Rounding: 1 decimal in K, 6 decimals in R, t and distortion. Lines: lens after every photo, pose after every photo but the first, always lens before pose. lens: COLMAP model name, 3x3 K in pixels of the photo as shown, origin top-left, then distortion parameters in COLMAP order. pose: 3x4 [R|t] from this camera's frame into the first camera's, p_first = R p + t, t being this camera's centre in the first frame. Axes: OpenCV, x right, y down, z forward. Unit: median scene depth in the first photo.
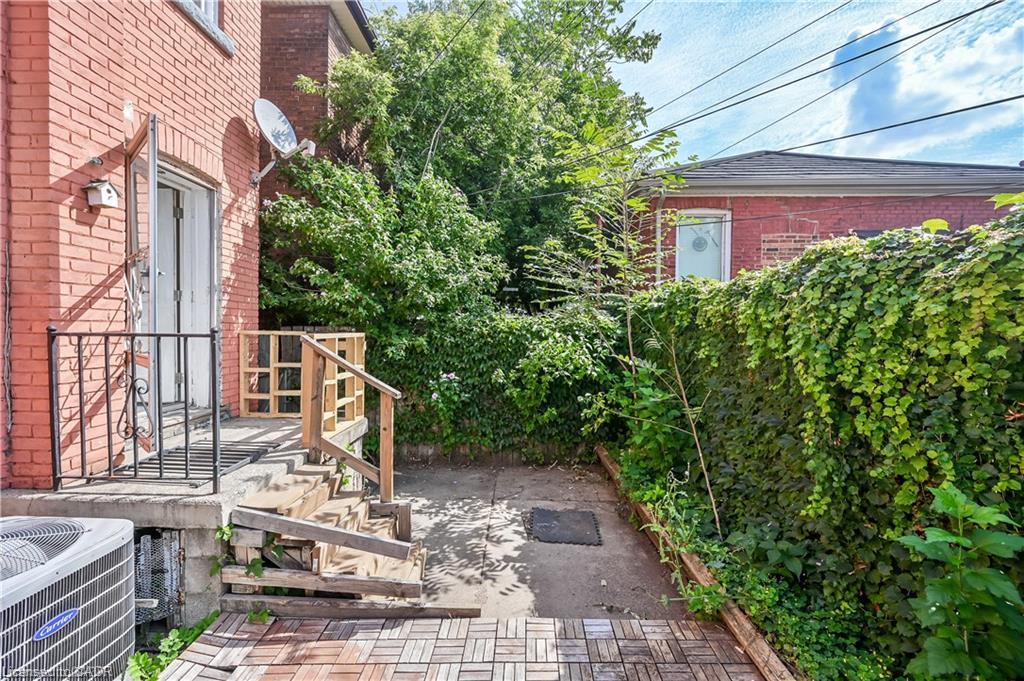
lens RADIAL K [[436.8, 0, 511.2], [0, 436.8, 331.7], [0, 0, 1]] dist [-0.000090, -0.000081]
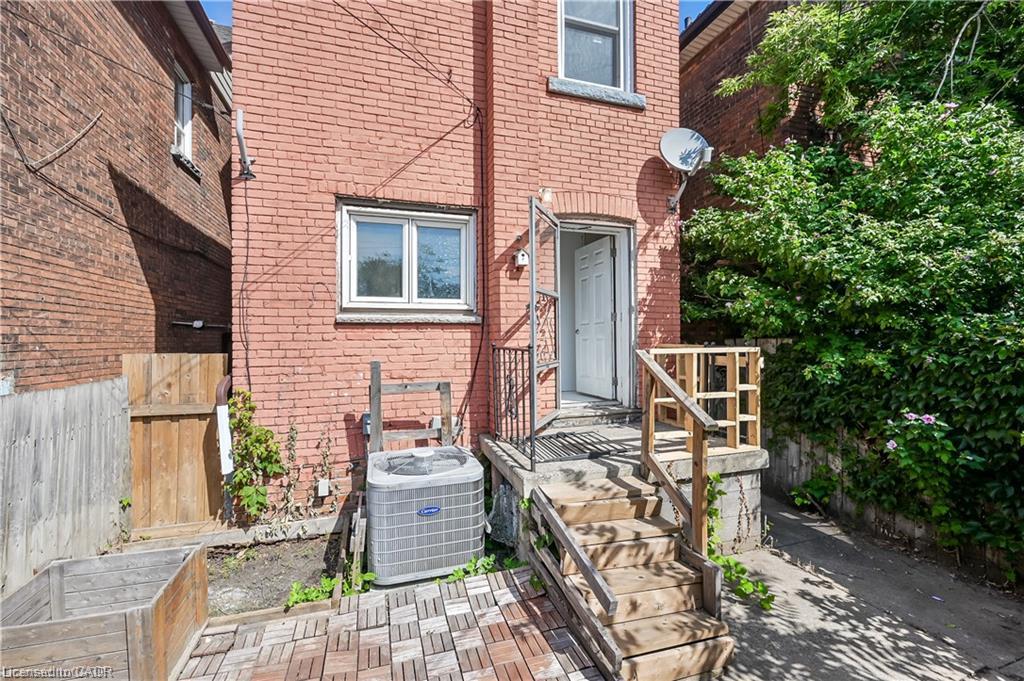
lens RADIAL K [[409.2, 0, 511.6], [0, 409.2, 335.0], [0, 0, 1]] dist [-0.000288, 0.000086]
pose [[0.307700, -0.016765, -0.951336, 0.278454], [0.004236, 0.999859, -0.016250, -0.010401], [0.951474, 0.000970, 0.307728, 0.329174]]
